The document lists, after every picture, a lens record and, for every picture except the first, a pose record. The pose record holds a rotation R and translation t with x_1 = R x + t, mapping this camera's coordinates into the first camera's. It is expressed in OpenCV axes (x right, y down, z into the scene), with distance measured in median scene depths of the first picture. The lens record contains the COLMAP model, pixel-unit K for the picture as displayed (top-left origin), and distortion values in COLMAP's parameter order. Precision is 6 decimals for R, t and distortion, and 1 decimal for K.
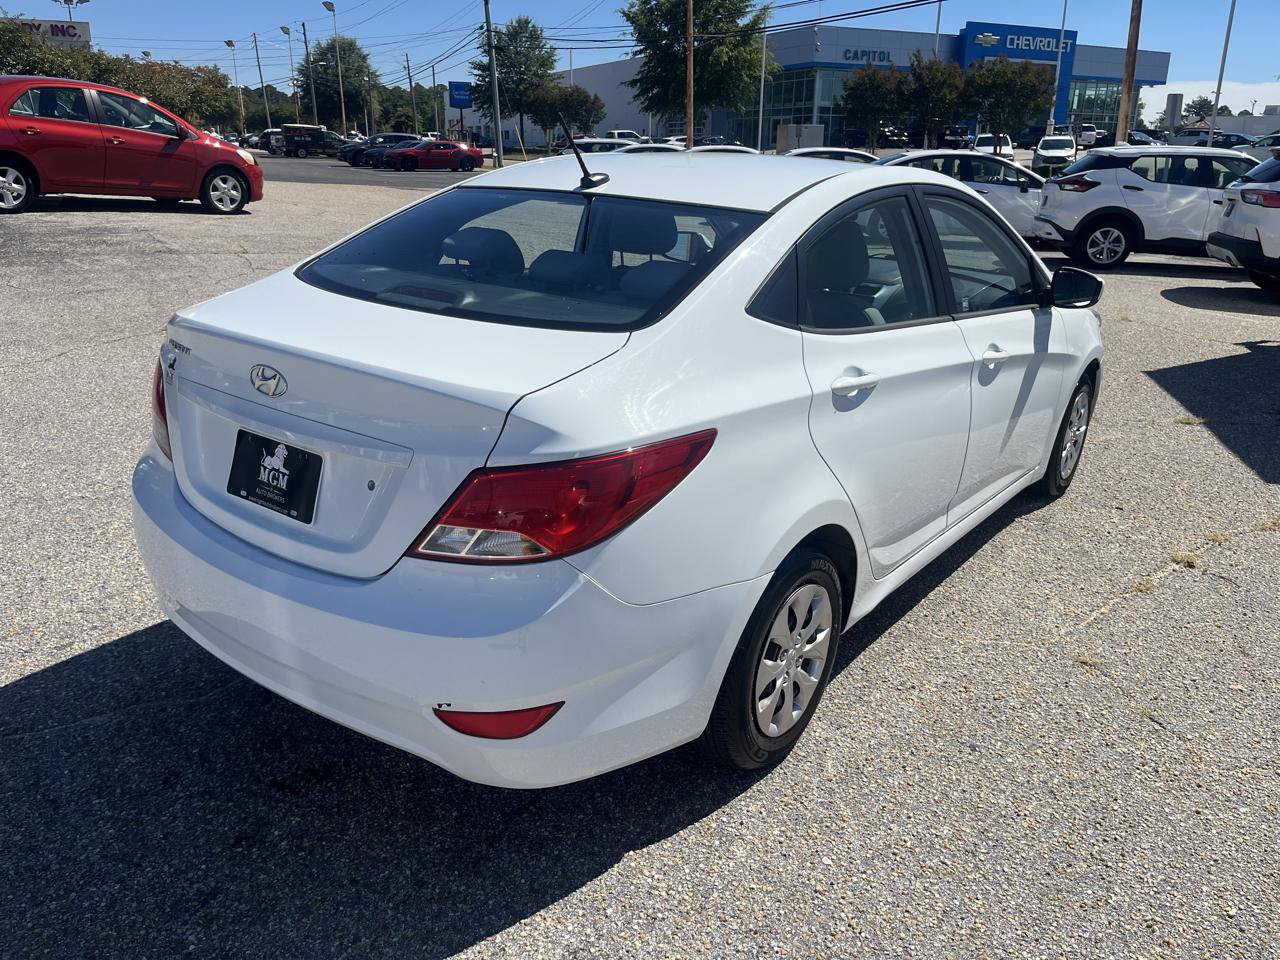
lens RADIAL K [[964.4, 0, 635.0], [0, 964.4, 490.2], [0, 0, 1]] dist [0.072744, -0.097370]
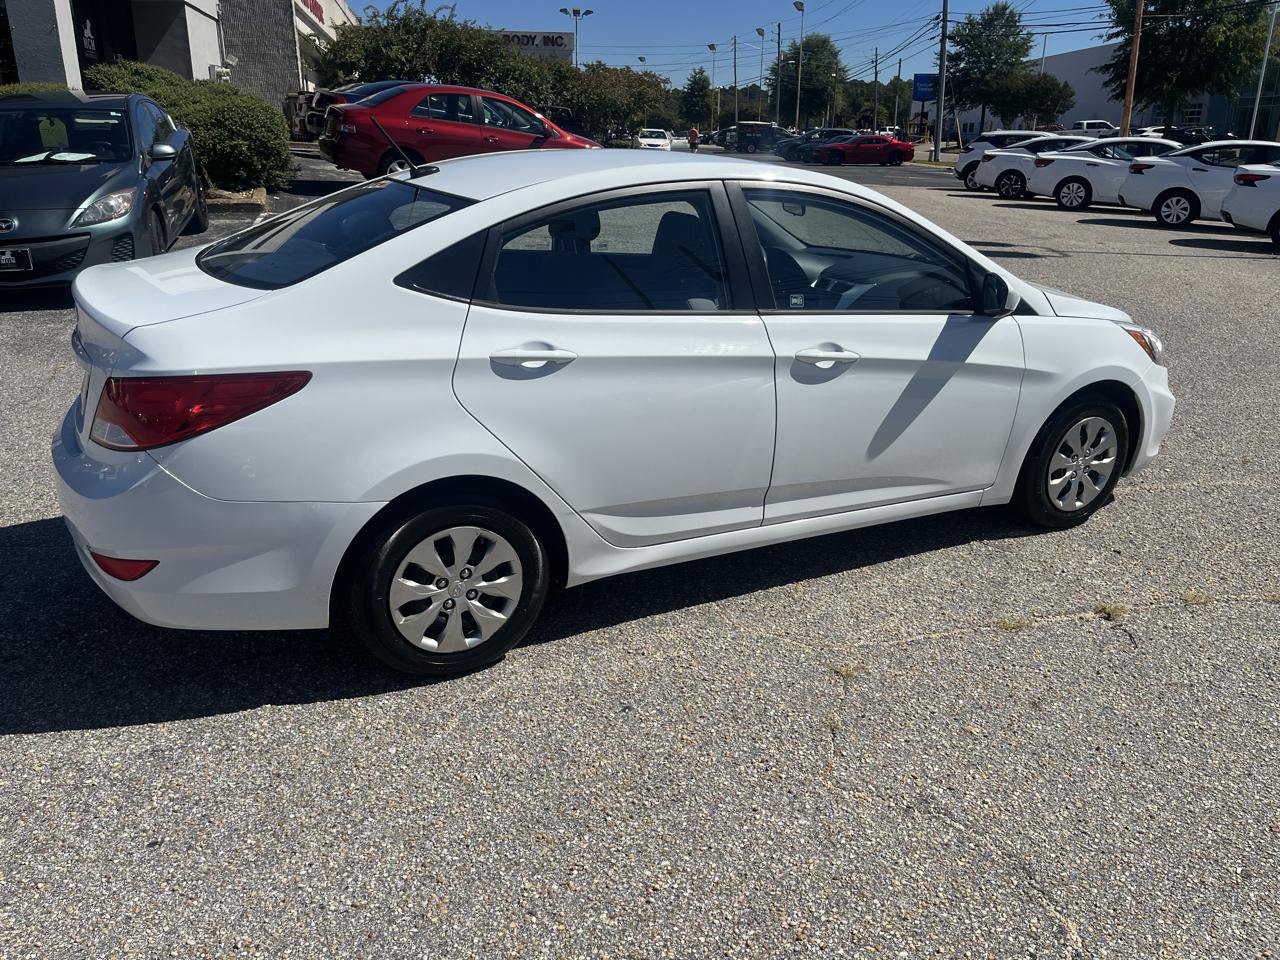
lens RADIAL K [[964.4, 0, 636.1], [0, 964.4, 488.5], [0, 0, 1]] dist [0.072744, -0.097370]
pose [[0.902744, 0.140300, -0.406655, 0.133693], [-0.138873, 0.989754, 0.033186, -0.002007], [0.407145, 0.026515, 0.912979, 0.005324]]
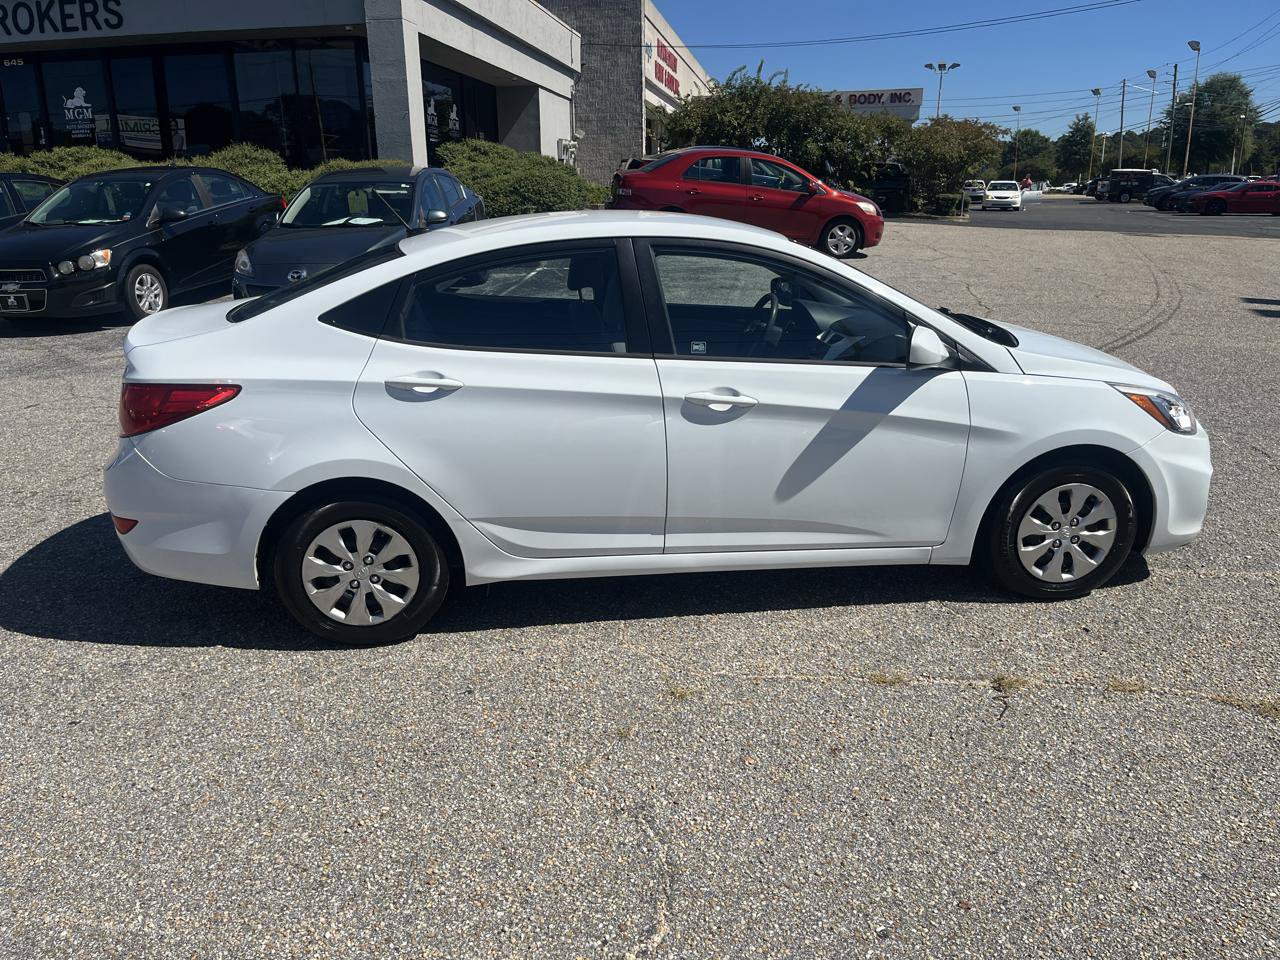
lens RADIAL K [[964.4, 0, 632.7], [0, 964.4, 481.7], [0, 0, 1]] dist [0.072744, -0.097370]
pose [[0.695664, 0.181537, -0.695051, 0.228318], [-0.217009, 0.975446, 0.037571, -0.014839], [0.684805, 0.124695, 0.717978, 0.041692]]
